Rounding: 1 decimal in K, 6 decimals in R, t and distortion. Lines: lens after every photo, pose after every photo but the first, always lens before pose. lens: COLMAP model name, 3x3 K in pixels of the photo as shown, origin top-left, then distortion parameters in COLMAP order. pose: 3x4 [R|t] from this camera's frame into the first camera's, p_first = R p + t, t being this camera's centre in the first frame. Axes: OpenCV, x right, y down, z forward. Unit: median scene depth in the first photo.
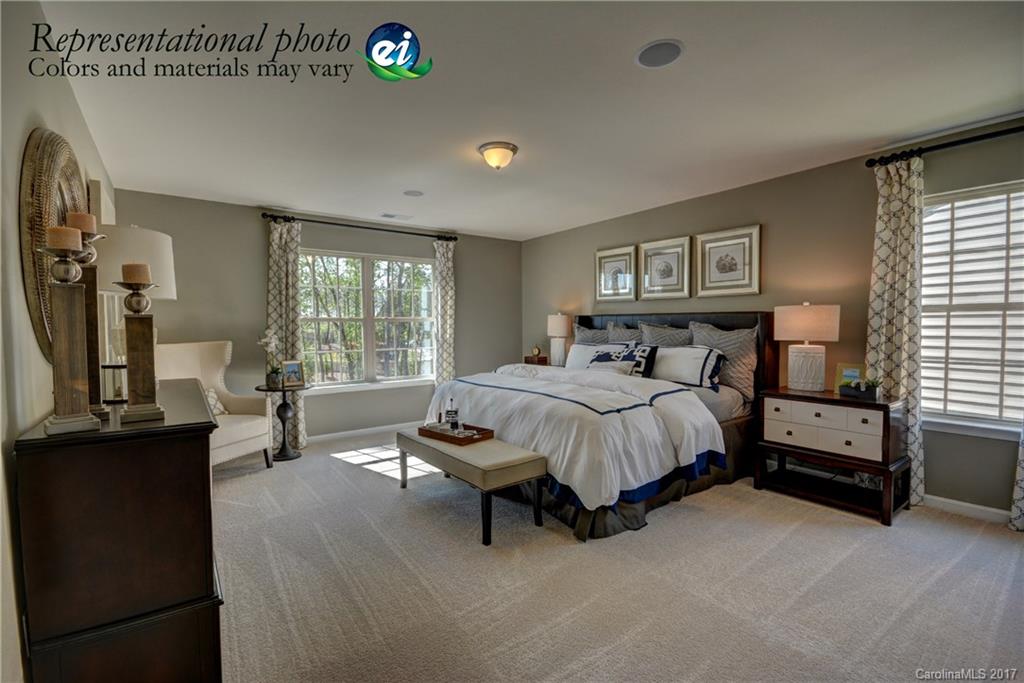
lens RADIAL K [[449.3, 0, 512.0], [0, 449.3, 341.5], [0, 0, 1]] dist [-0.001762, -0.000151]
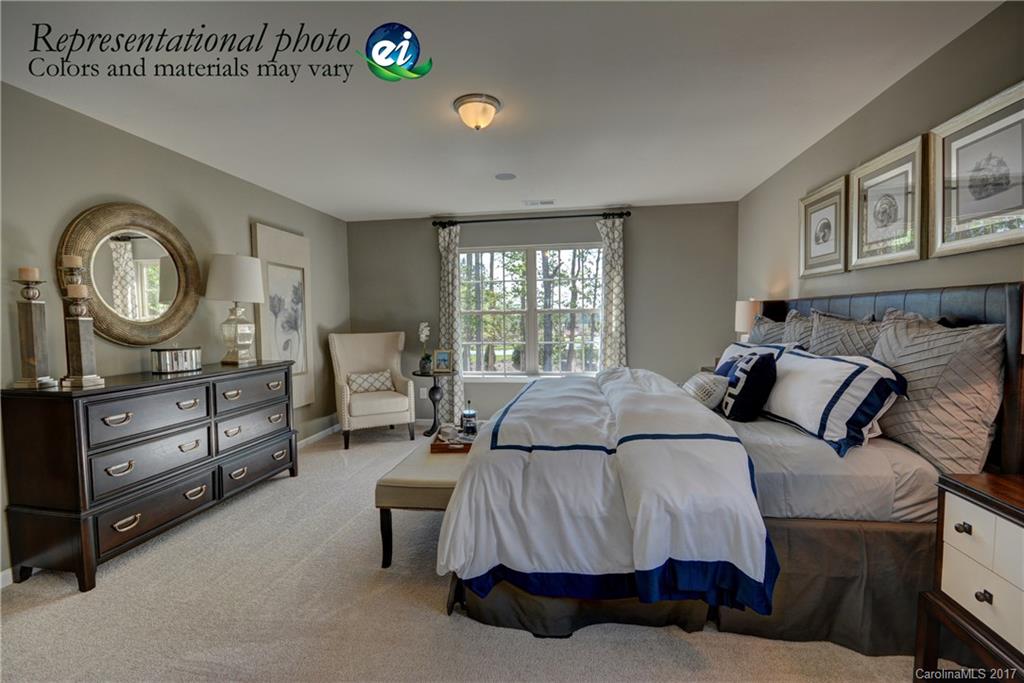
lens RADIAL K [[450.3, 0, 513.4], [0, 450.3, 344.3], [0, 0, 1]] dist [-0.000131, -0.005863]
pose [[0.703459, 0.036098, -0.709819, 0.458786], [-0.016211, 0.999264, 0.034752, -0.014462], [0.710551, -0.012940, 0.703527, 0.346910]]
